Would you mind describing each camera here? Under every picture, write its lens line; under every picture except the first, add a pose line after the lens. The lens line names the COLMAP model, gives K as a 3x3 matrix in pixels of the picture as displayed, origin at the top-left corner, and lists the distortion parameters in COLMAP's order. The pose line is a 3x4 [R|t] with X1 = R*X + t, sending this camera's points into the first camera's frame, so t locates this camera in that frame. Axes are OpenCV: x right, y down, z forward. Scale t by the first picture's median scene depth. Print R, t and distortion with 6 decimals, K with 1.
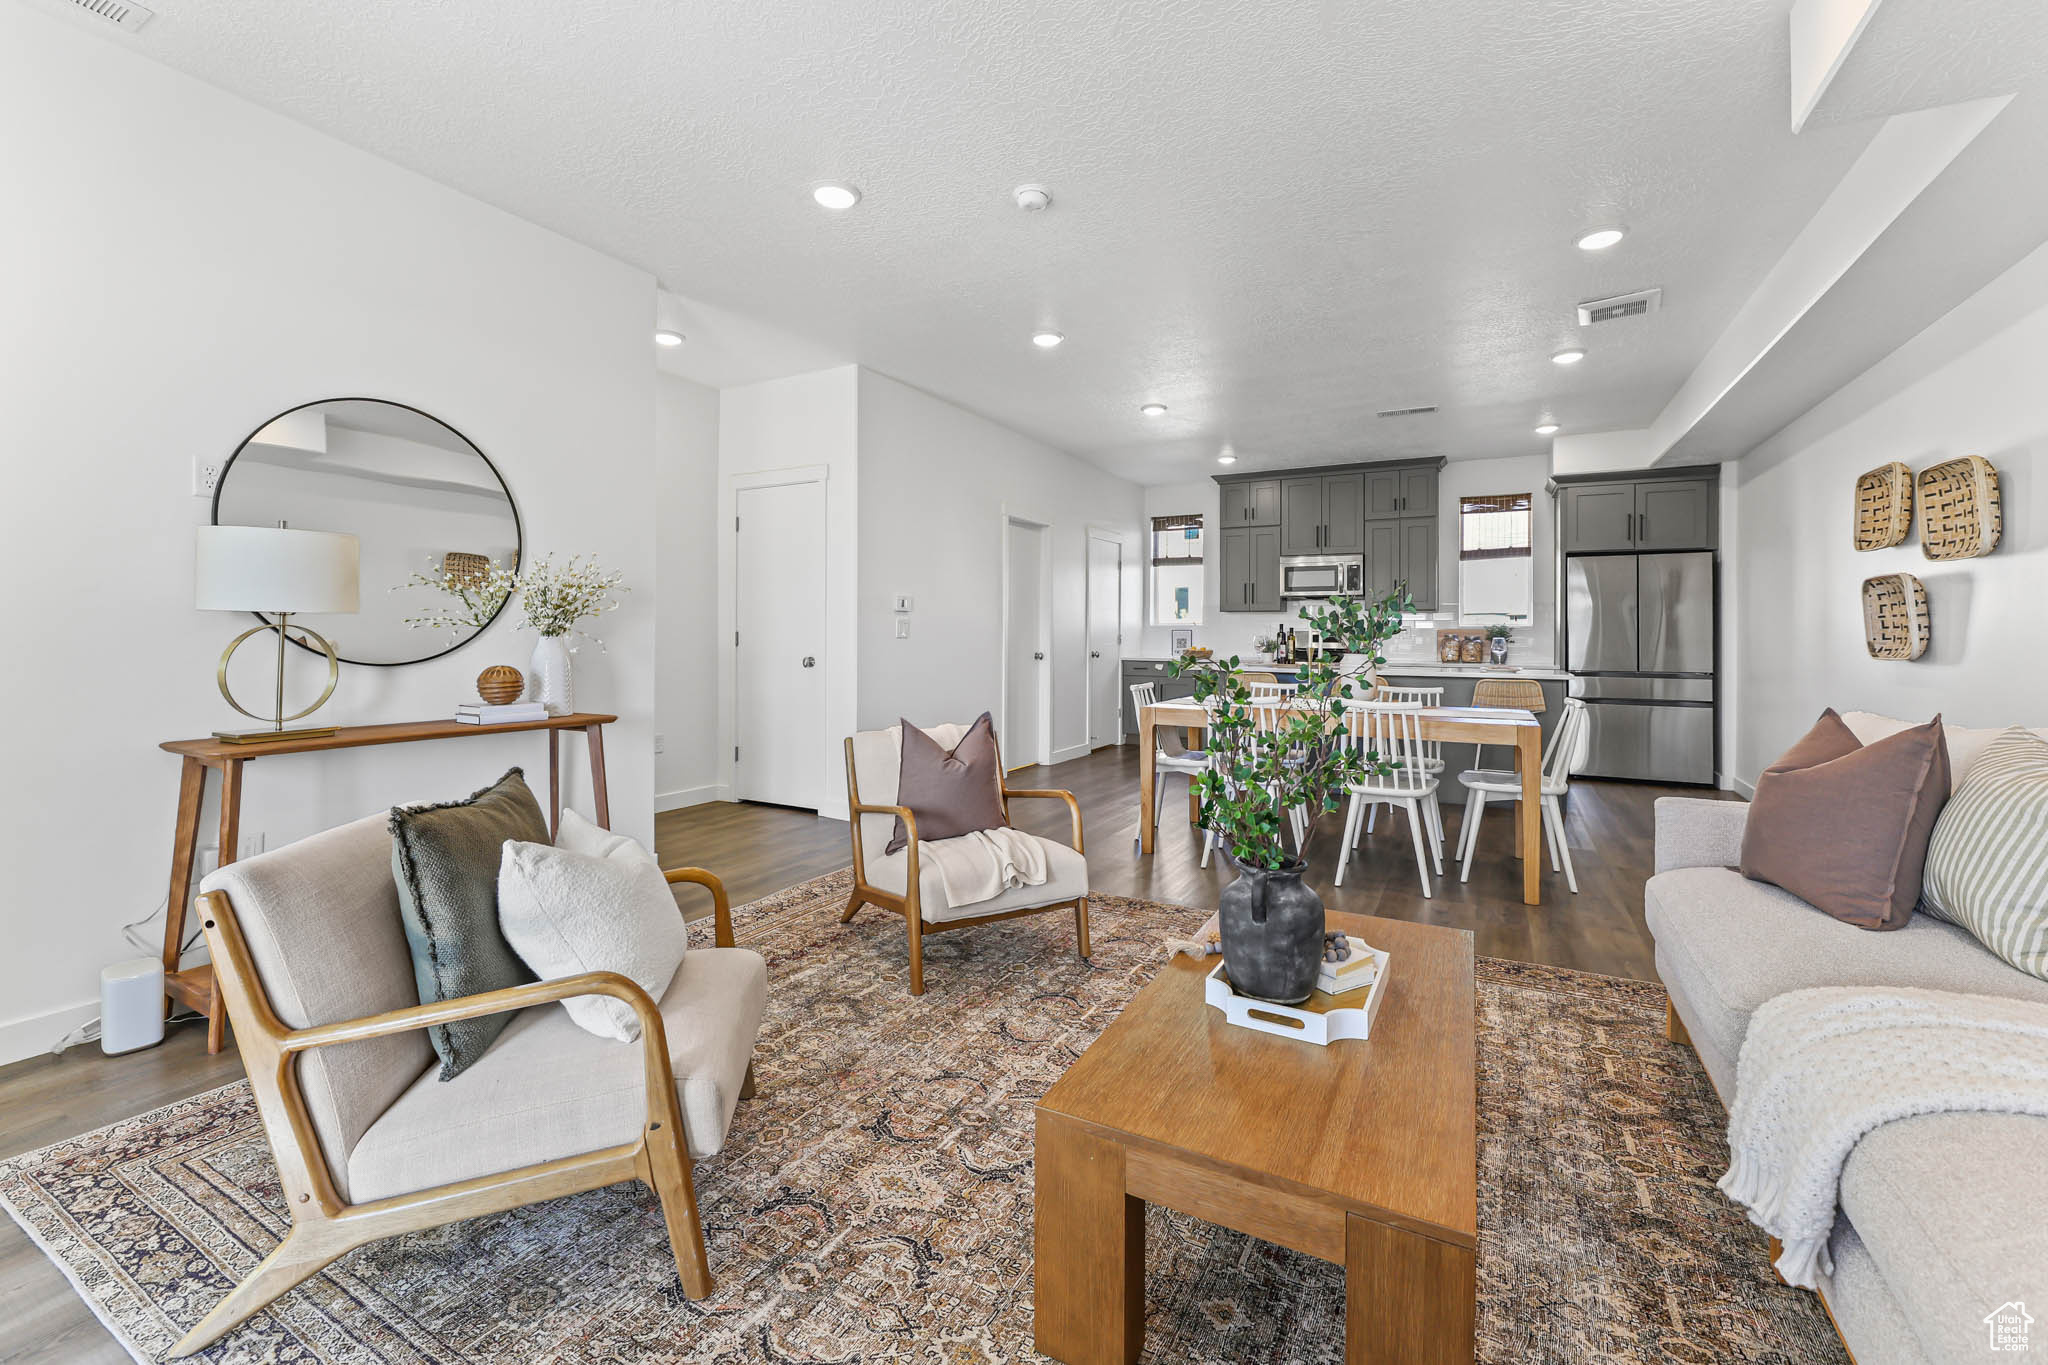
lens RADIAL K [[836.7, 0, 1020.8], [0, 836.7, 636.5], [0, 0, 1]] dist [-0.001753, -0.000826]
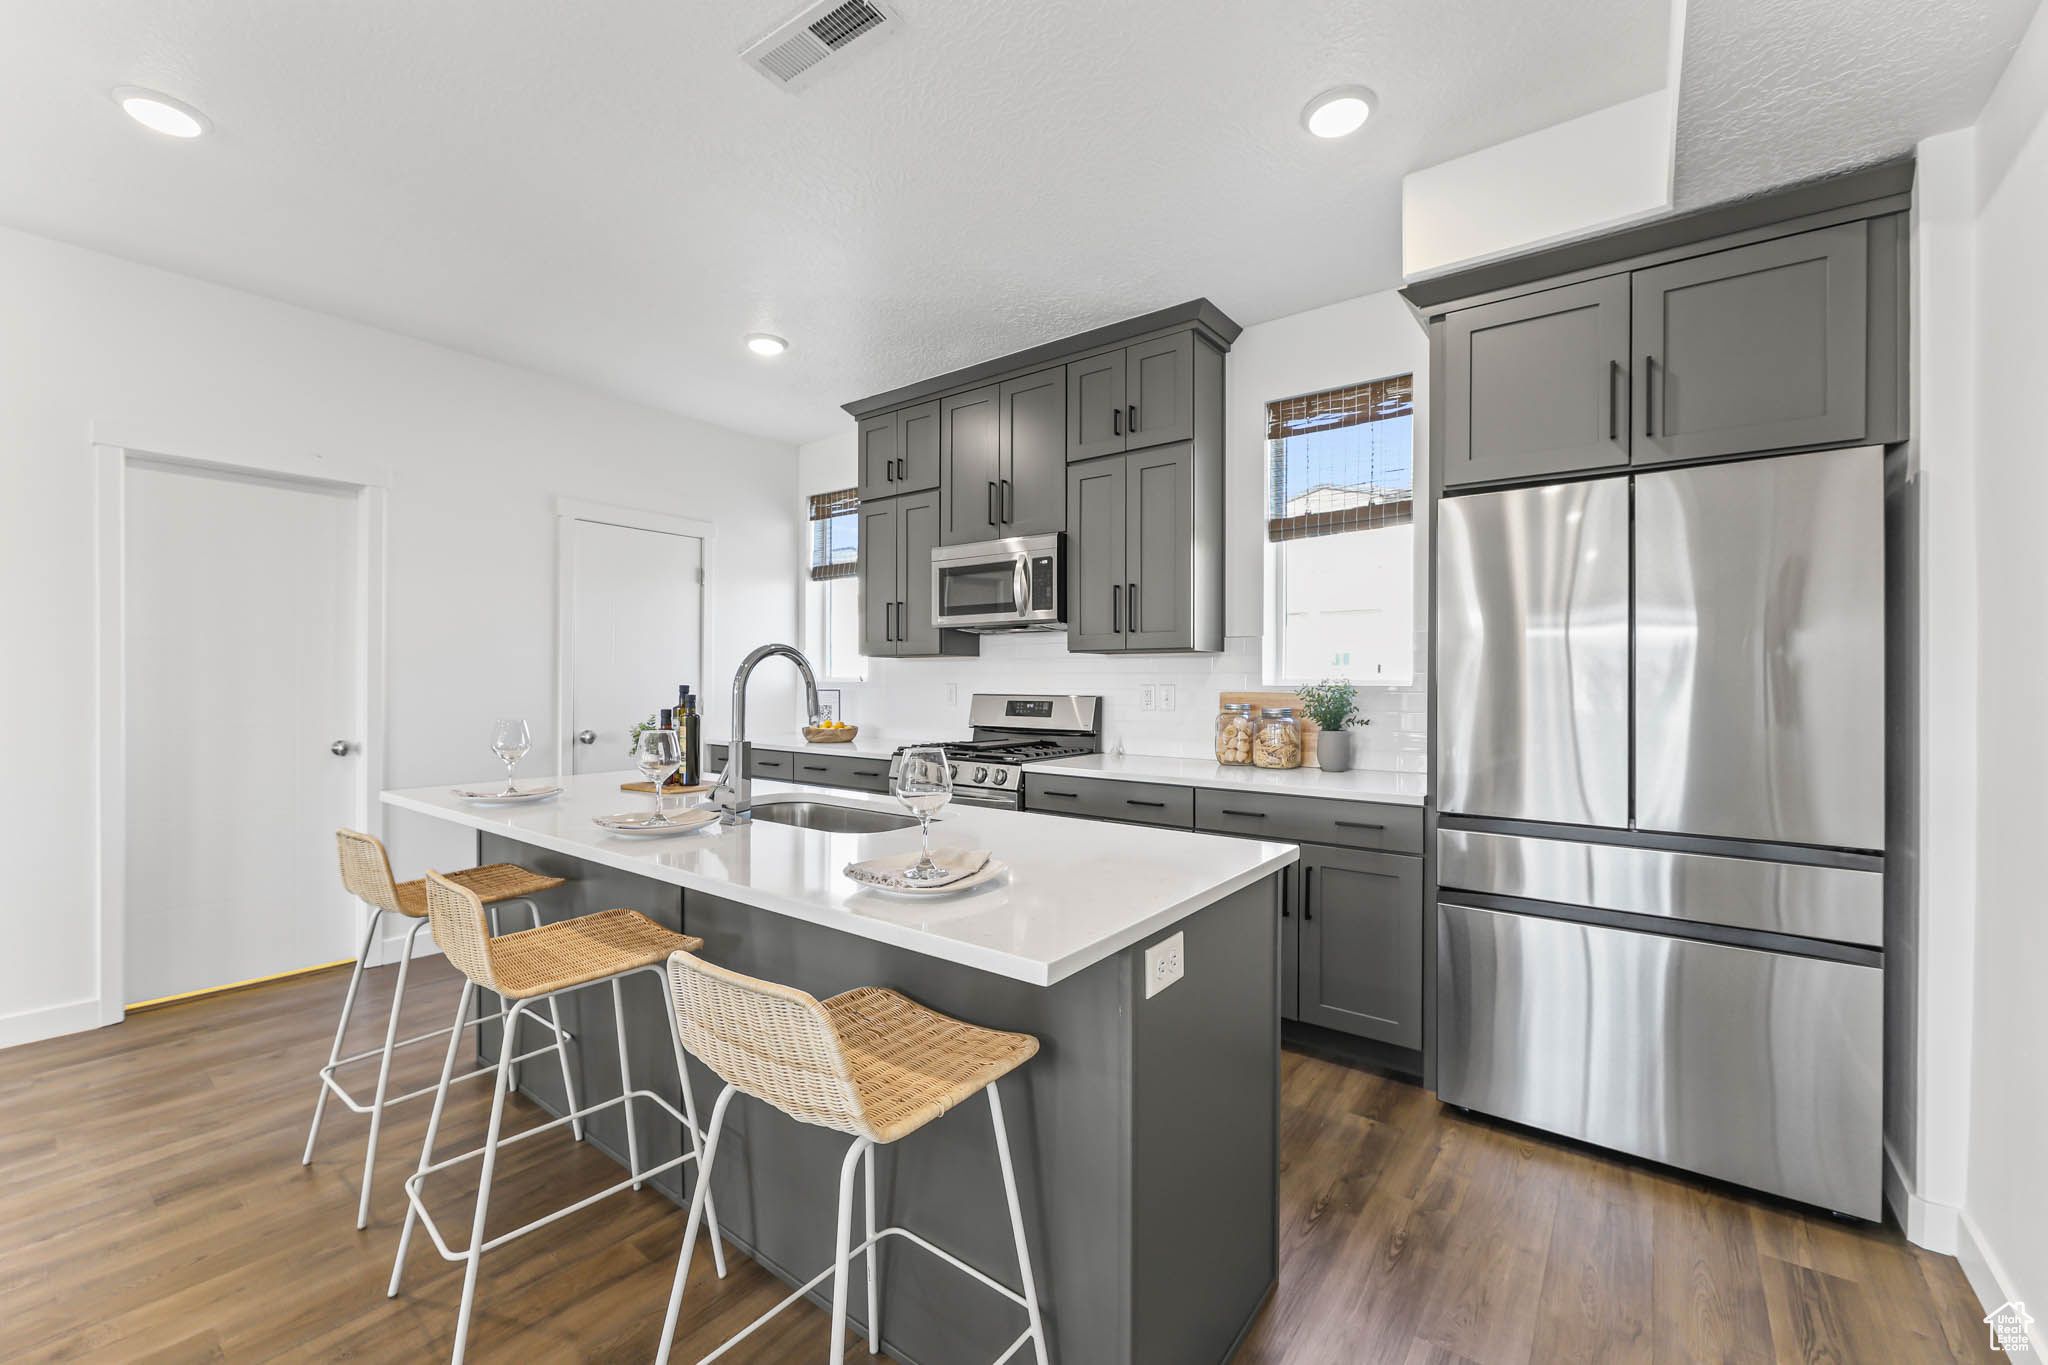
lens RADIAL K [[818.3, 0, 1024.0], [0, 818.3, 682.5], [0, 0, 1]] dist [0.000139, -0.006998]
pose [[0.990201, -0.001630, -0.139639, 0.573231], [0.001325, 0.999997, -0.002276, -0.016483], [0.139642, 0.002068, 0.990200, 0.680664]]
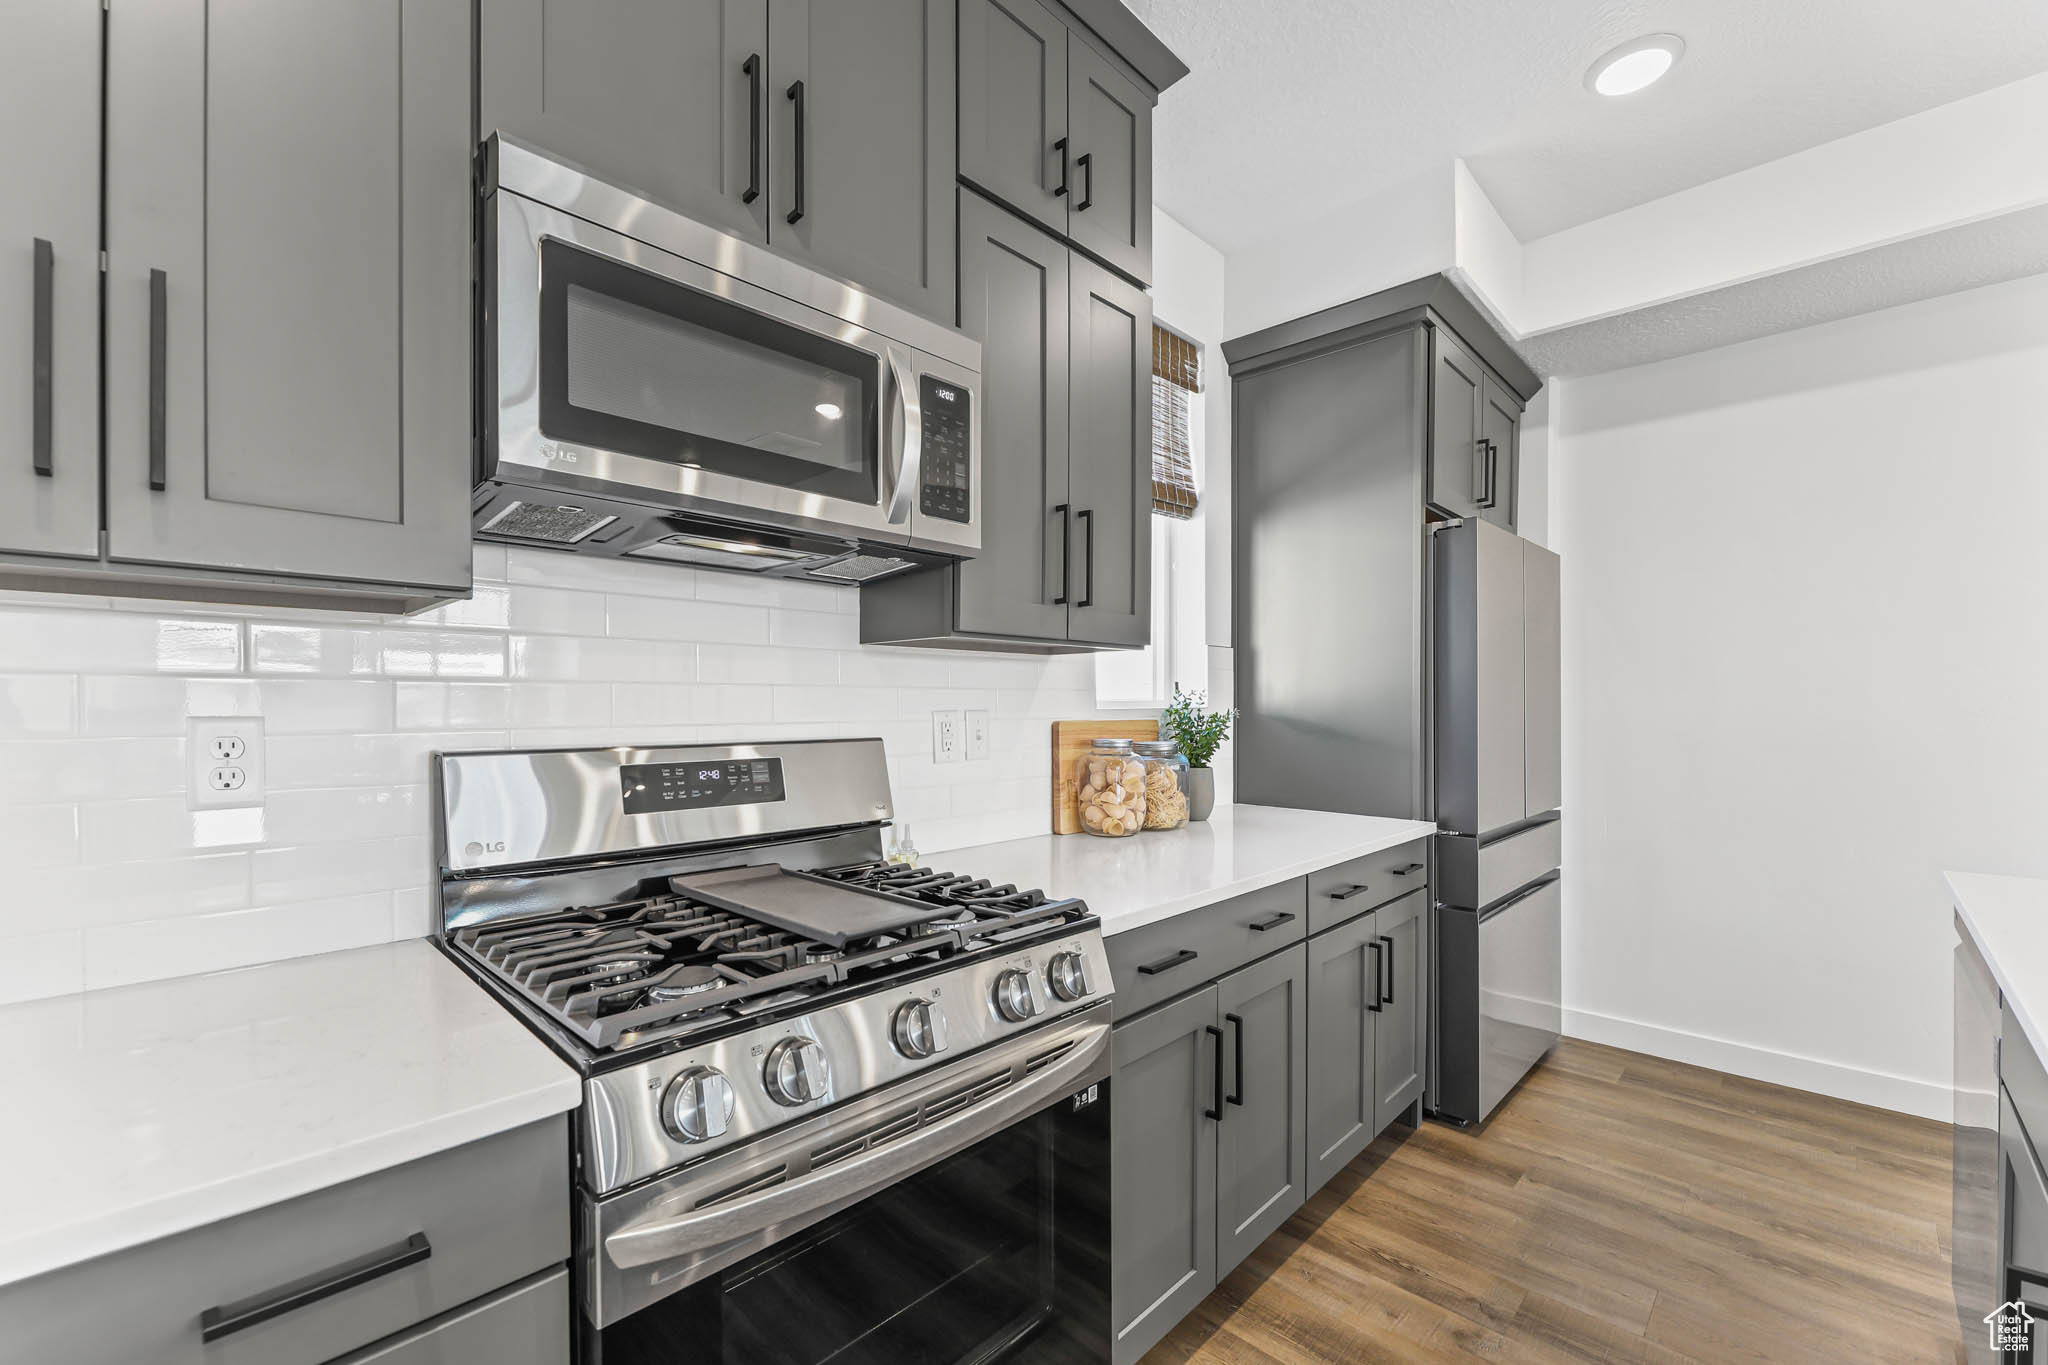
lens RADIAL K [[847.8, 0, 1028.6], [0, 847.8, 710.5], [0, 0, 1]] dist [-0.001581, -0.000409]
pose [[0.253761, -0.012006, 0.967193, 0.280806], [0.006372, 0.999922, 0.010741, -0.019357], [-0.967246, 0.003437, 0.253817, 1.186745]]
